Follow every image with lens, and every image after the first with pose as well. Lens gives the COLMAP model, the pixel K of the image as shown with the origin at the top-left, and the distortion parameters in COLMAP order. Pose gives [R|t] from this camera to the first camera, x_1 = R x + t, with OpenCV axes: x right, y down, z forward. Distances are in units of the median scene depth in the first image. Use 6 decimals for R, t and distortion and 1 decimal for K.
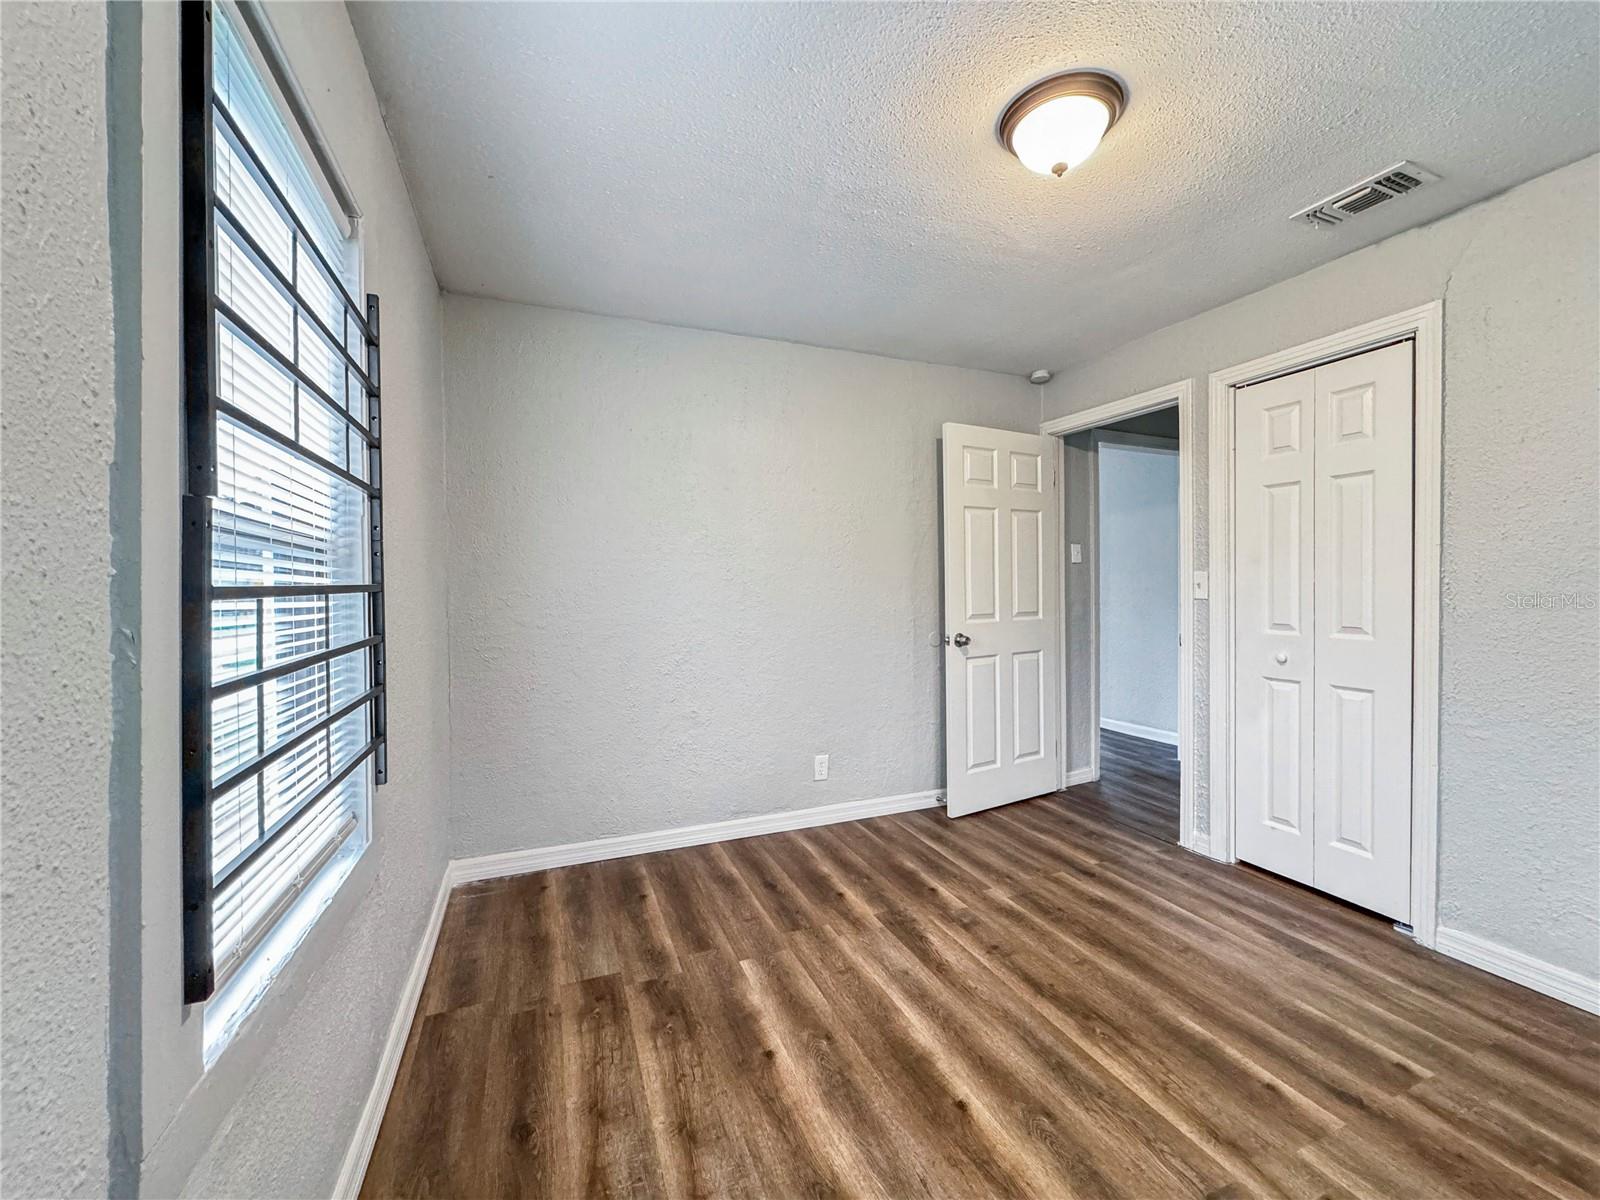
lens RADIAL K [[643.2, 0, 801.5], [0, 643.2, 587.7], [0, 0, 1]] dist [0.004465, 0.000237]
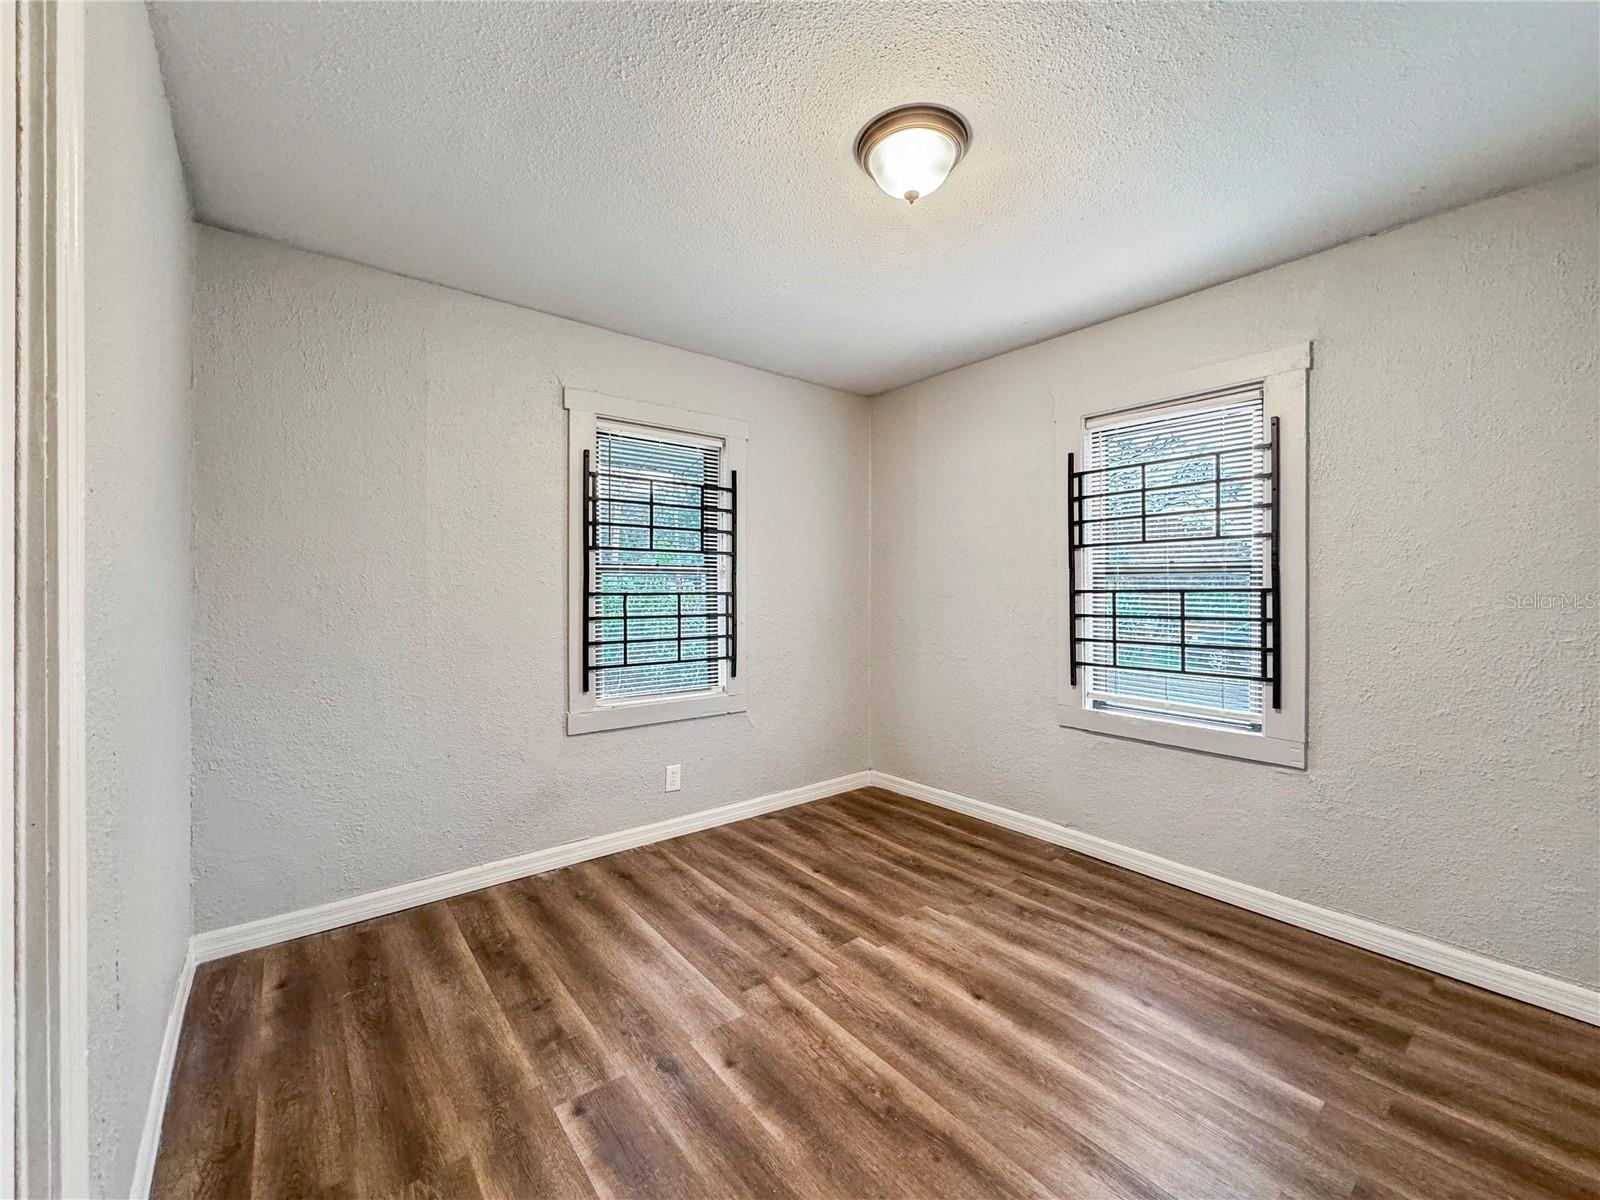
lens RADIAL K [[643.2, 0, 795.6], [0, 643.2, 595.4], [0, 0, 1]] dist [0.004465, 0.000237]
pose [[-0.959605, 0.006374, -0.281277, 0.879272], [0.004488, 0.999963, 0.007347, -0.007563], [0.281313, 0.005788, -0.959599, 1.963383]]
